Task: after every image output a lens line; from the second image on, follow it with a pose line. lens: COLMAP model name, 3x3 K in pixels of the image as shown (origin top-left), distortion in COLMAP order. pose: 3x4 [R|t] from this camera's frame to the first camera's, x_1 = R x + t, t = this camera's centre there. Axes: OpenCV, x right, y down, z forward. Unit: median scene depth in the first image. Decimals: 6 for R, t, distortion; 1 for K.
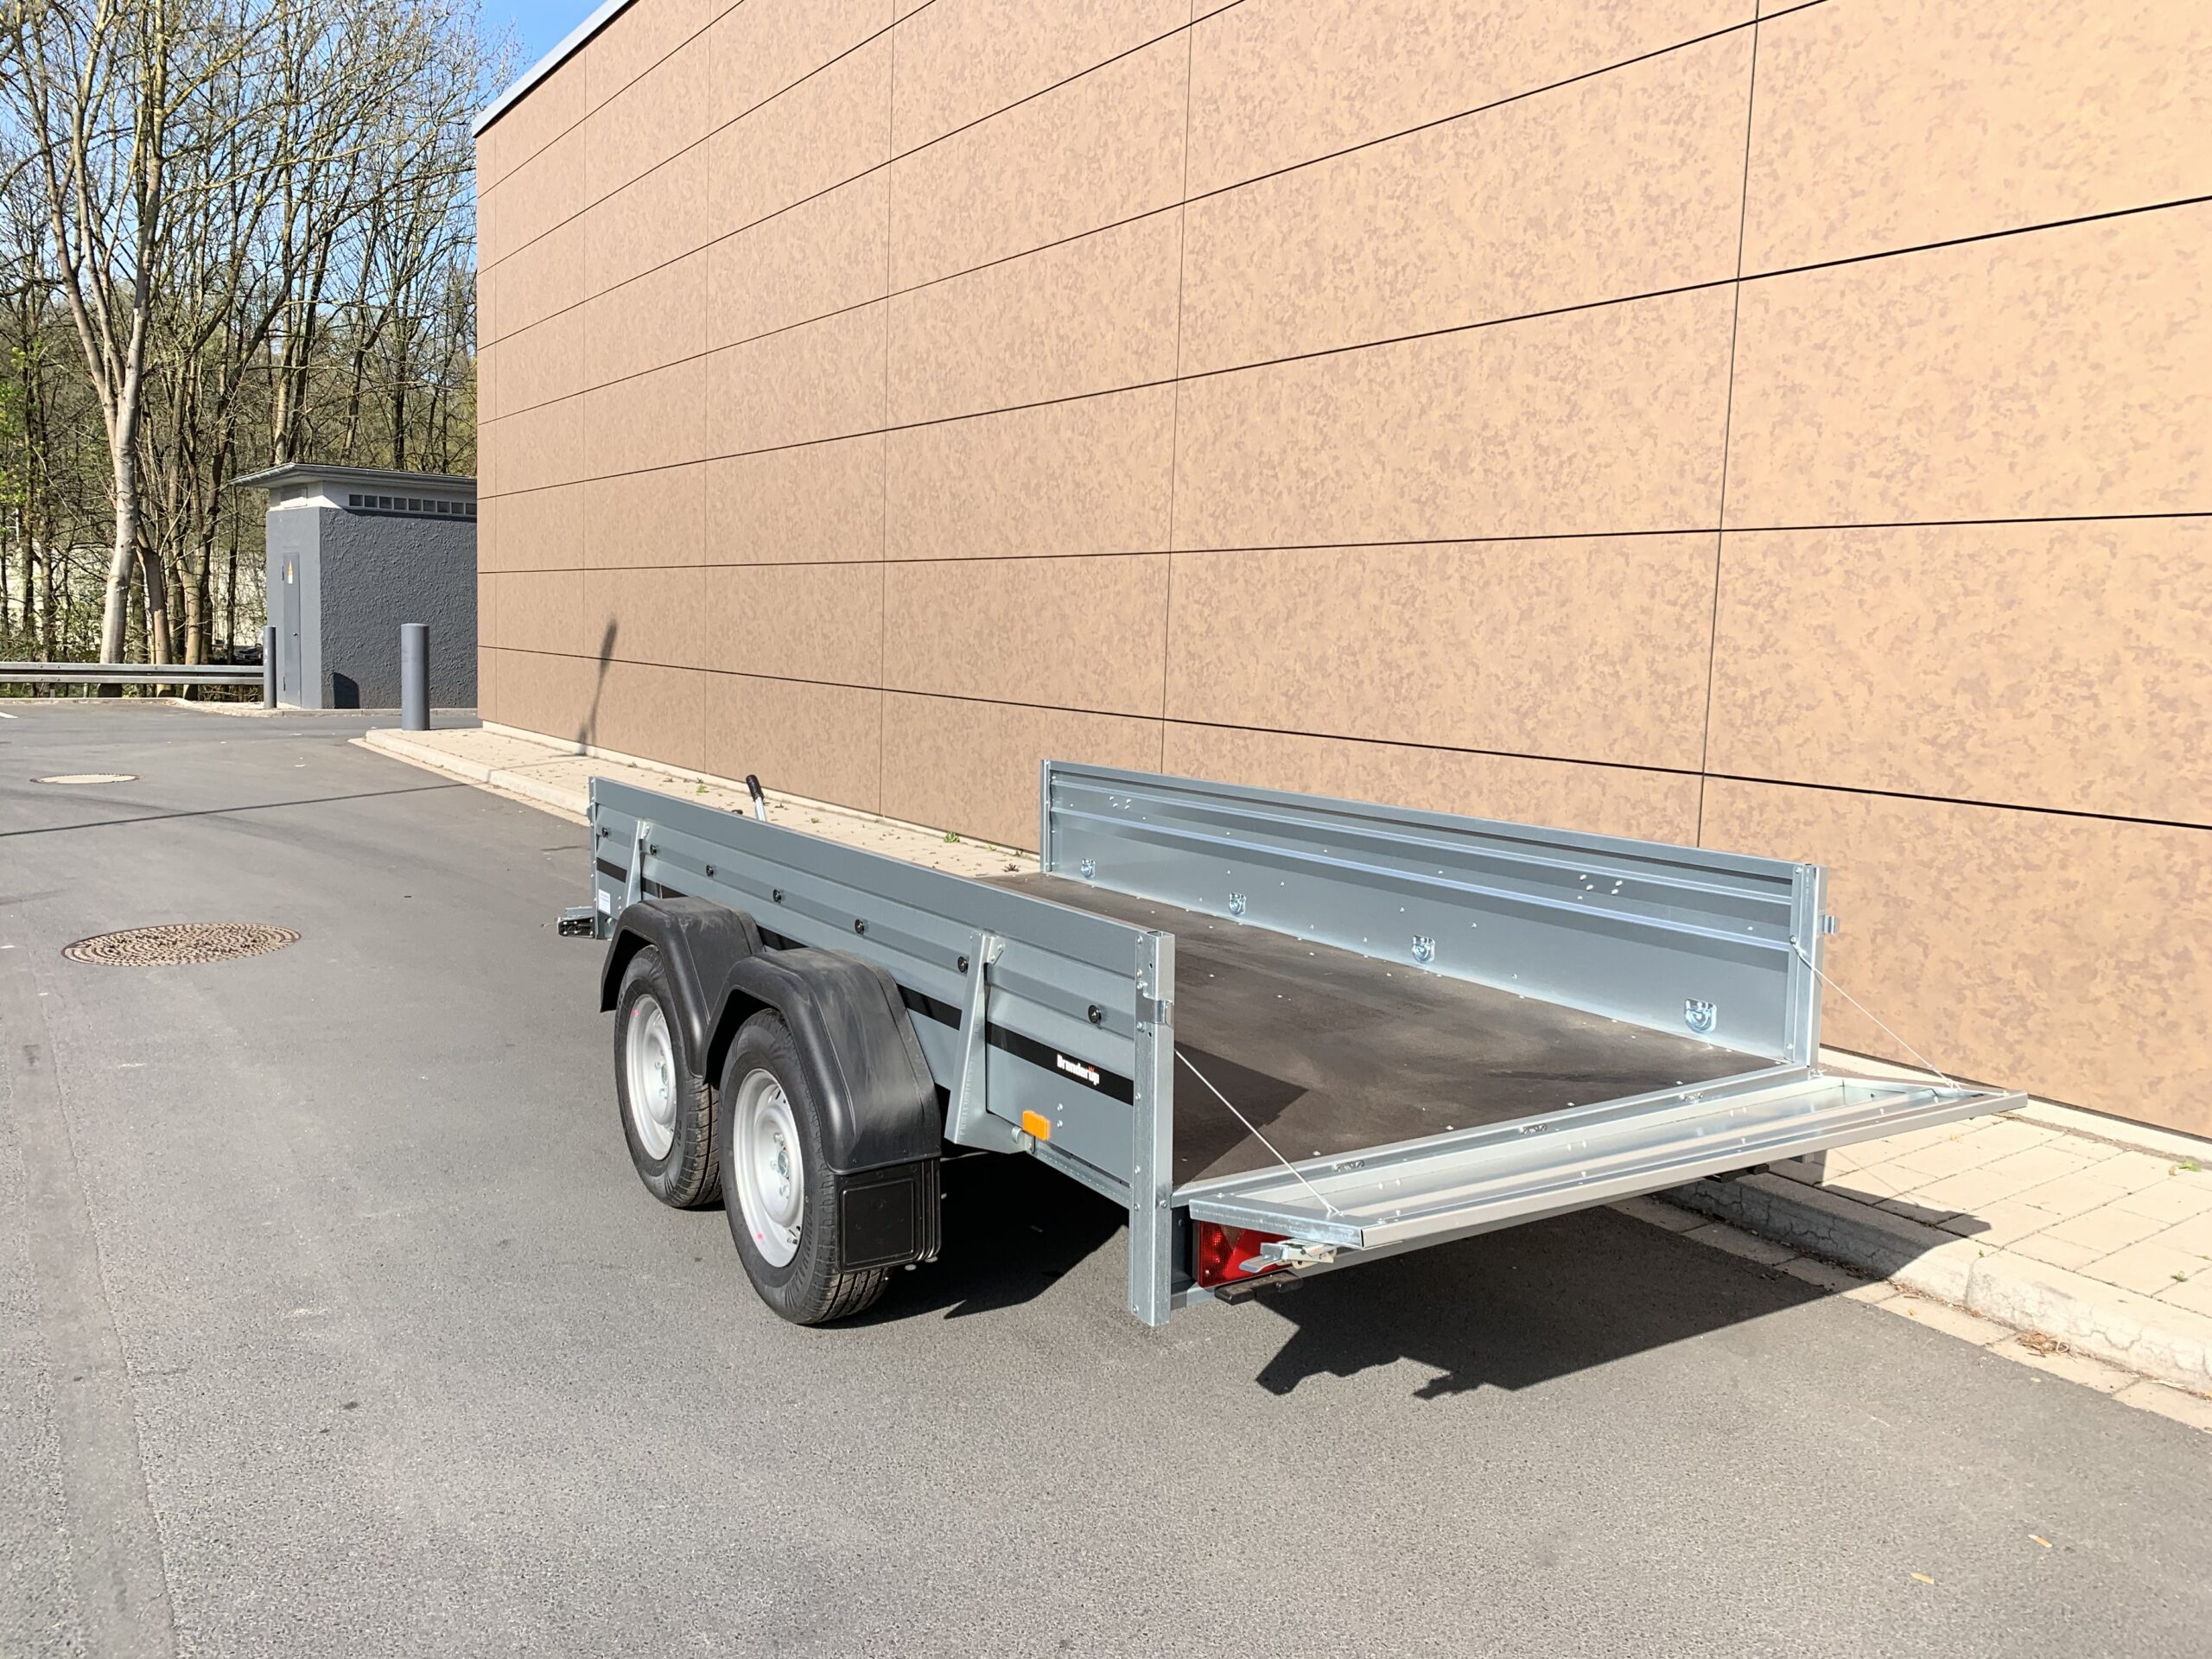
lens RADIAL K [[1710.7, 0, 1144.5], [0, 1710.7, 829.9], [0, 0, 1]] dist [0.004160, -0.000604]
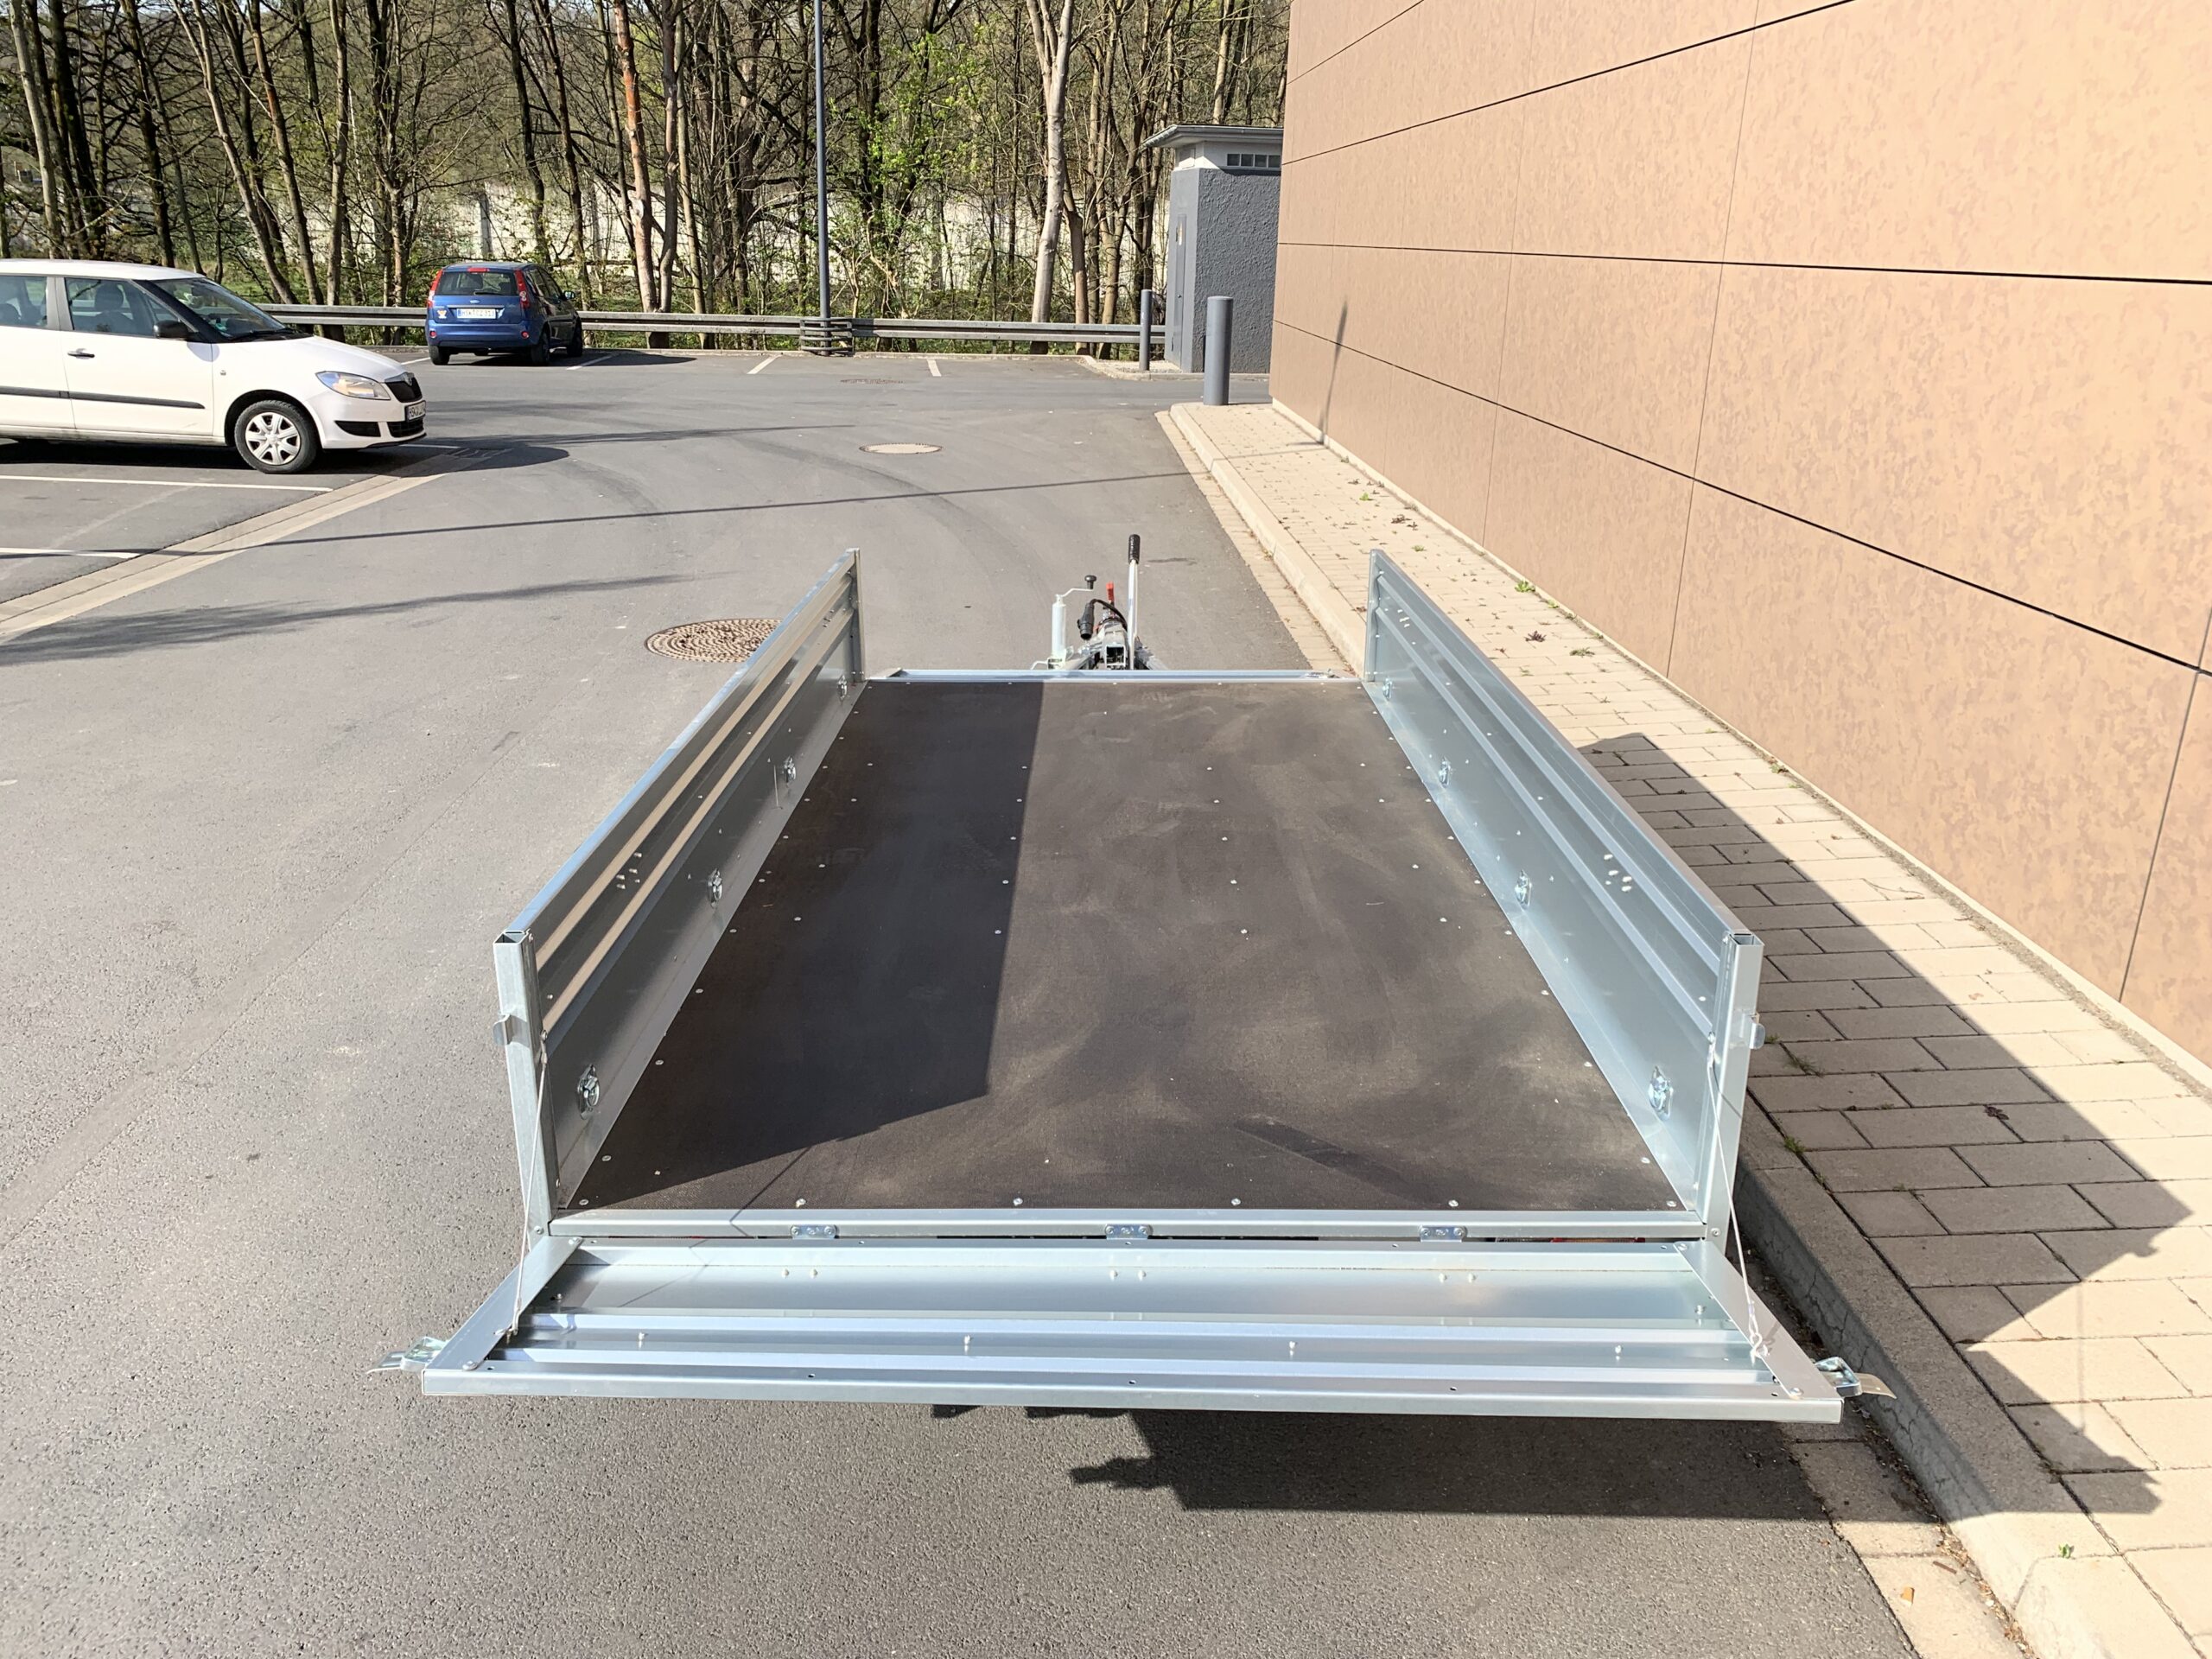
lens RADIAL K [[1700.5, 0, 1112.1], [0, 1700.5, 876.6], [0, 0, 1]] dist [-0.005035, -0.033108]
pose [[0.840757, 0.178358, -0.511190, 0.314523], [-0.057623, 0.968295, 0.243071, -0.087498], [0.538337, -0.174907, 0.824379, 0.222196]]
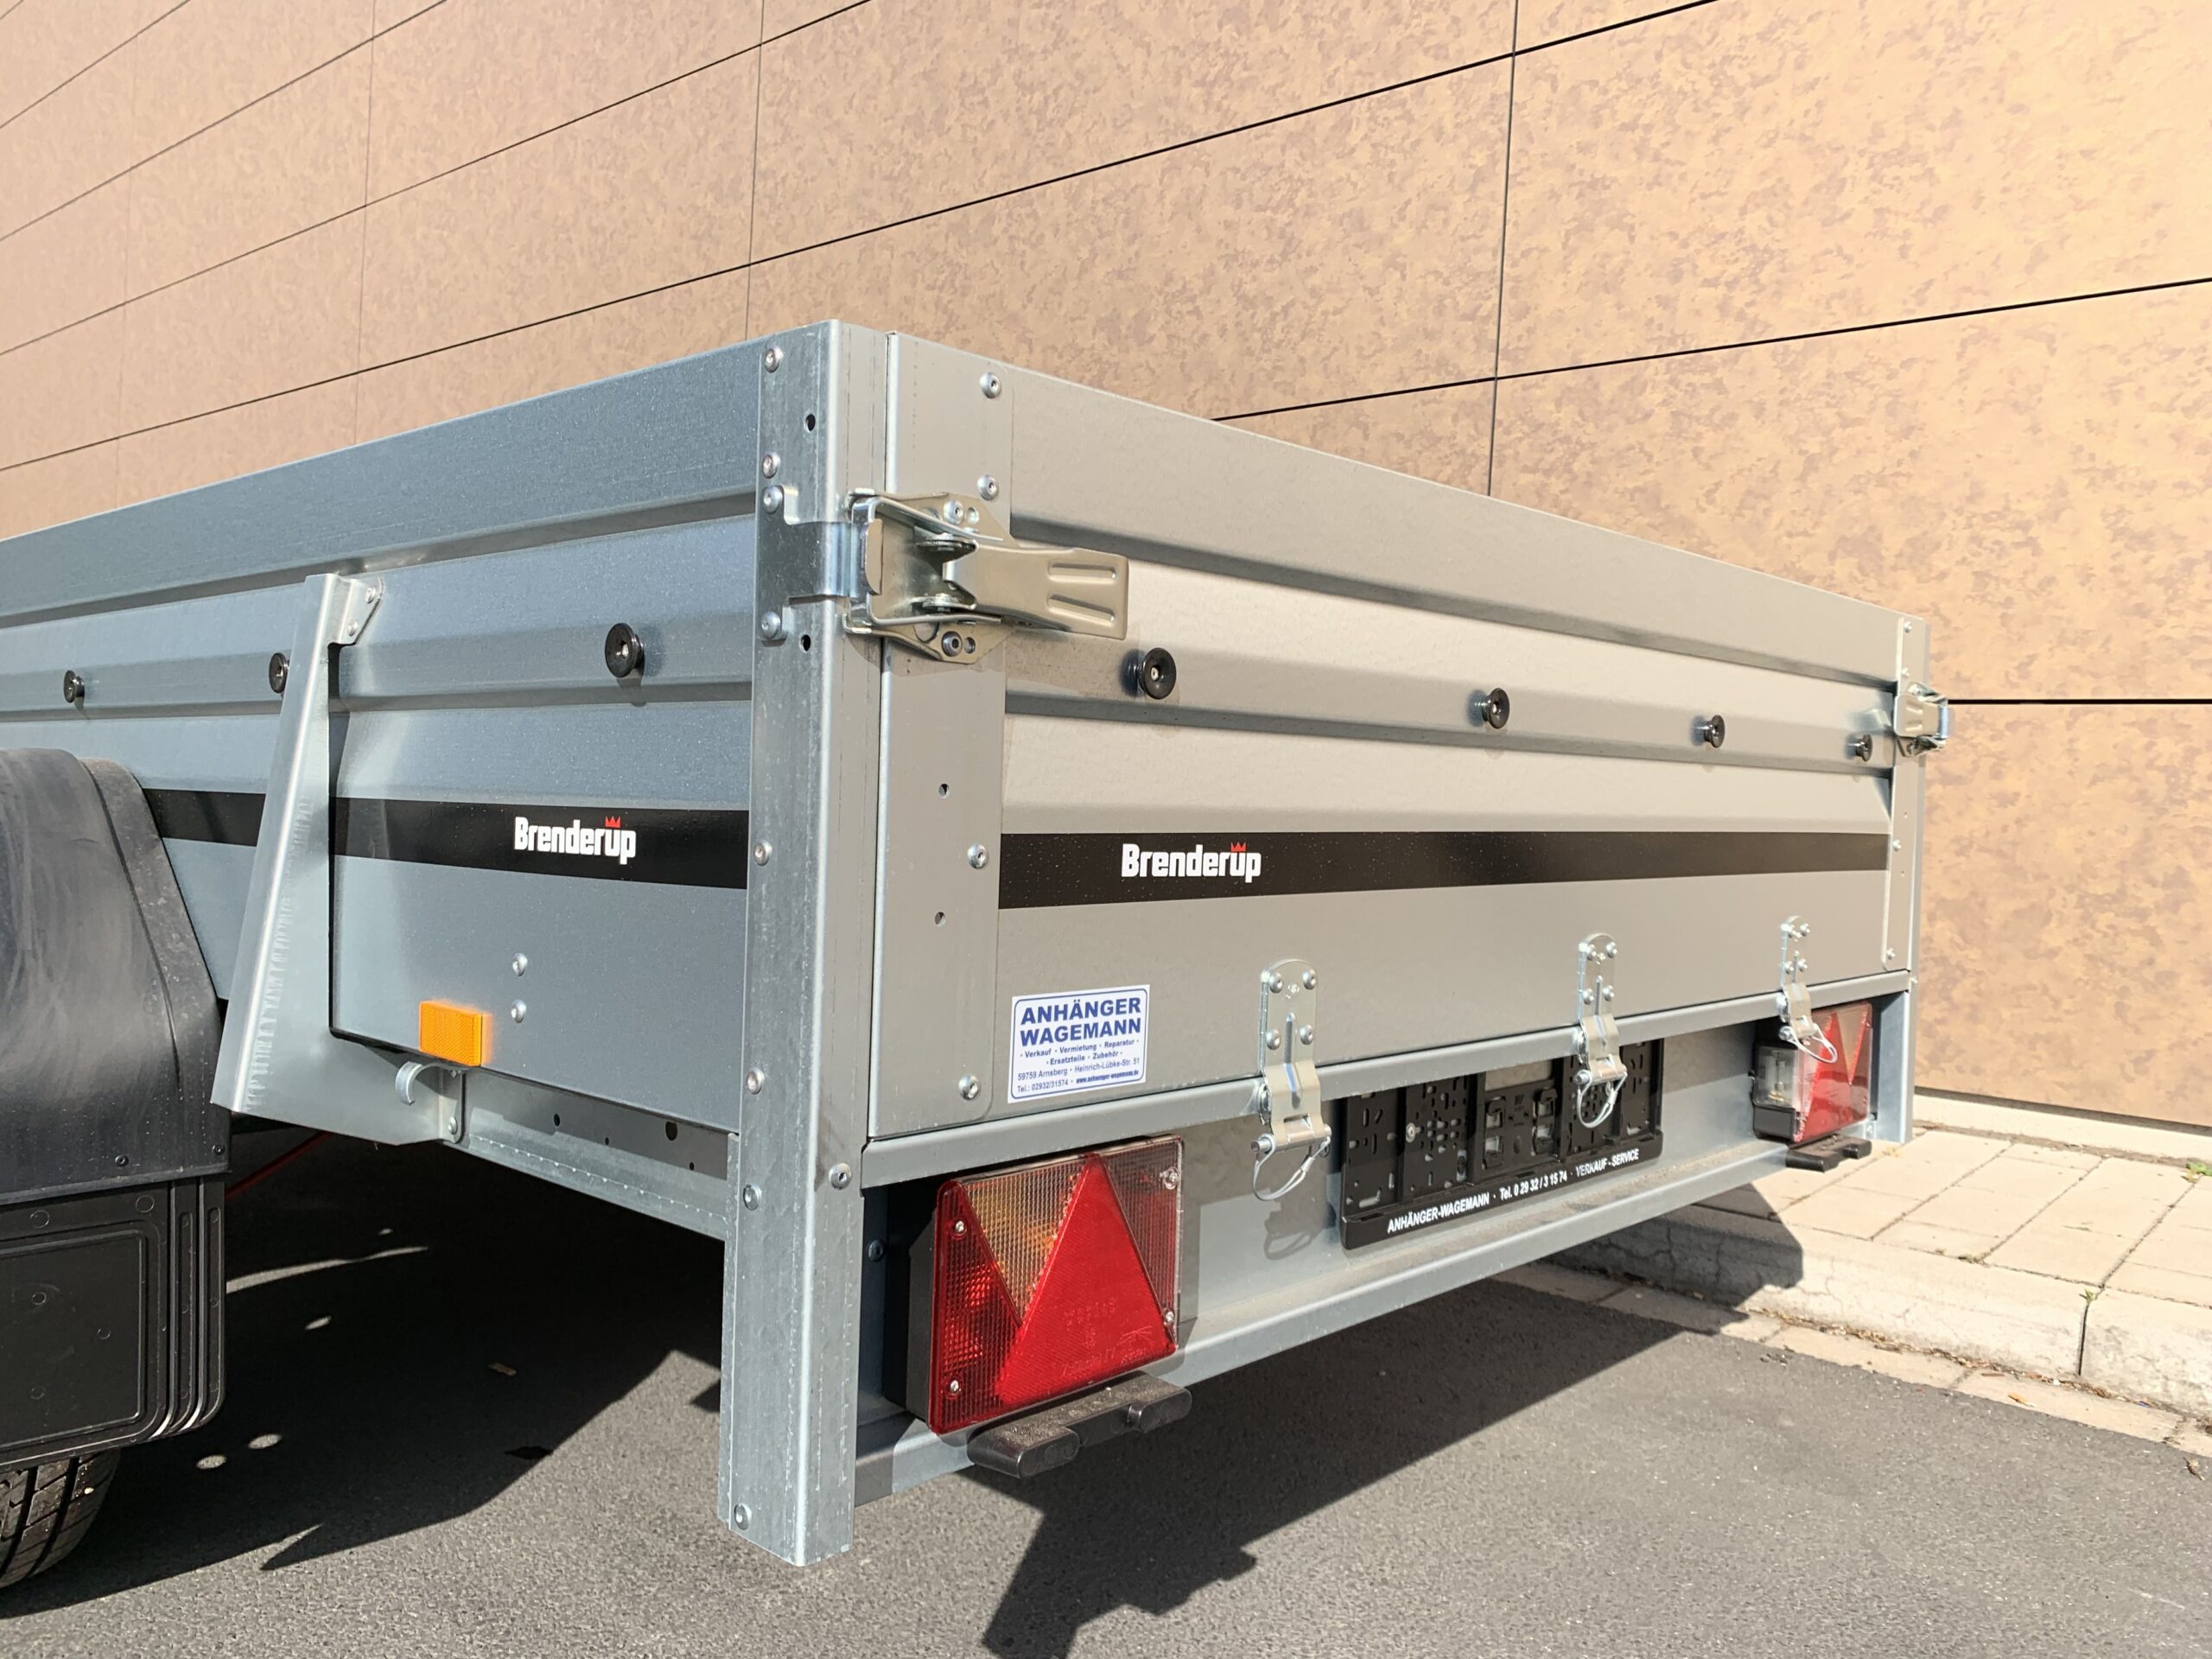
lens RADIAL K [[1710.7, 0, 1144.5], [0, 1710.7, 829.9], [0, 0, 1]] dist [0.004160, -0.000604]
pose [[0.966085, 0.010276, 0.258020, -0.007734], [0.013105, 0.995969, -0.088735, 0.086343], [-0.257892, 0.089107, 0.962056, 0.314538]]
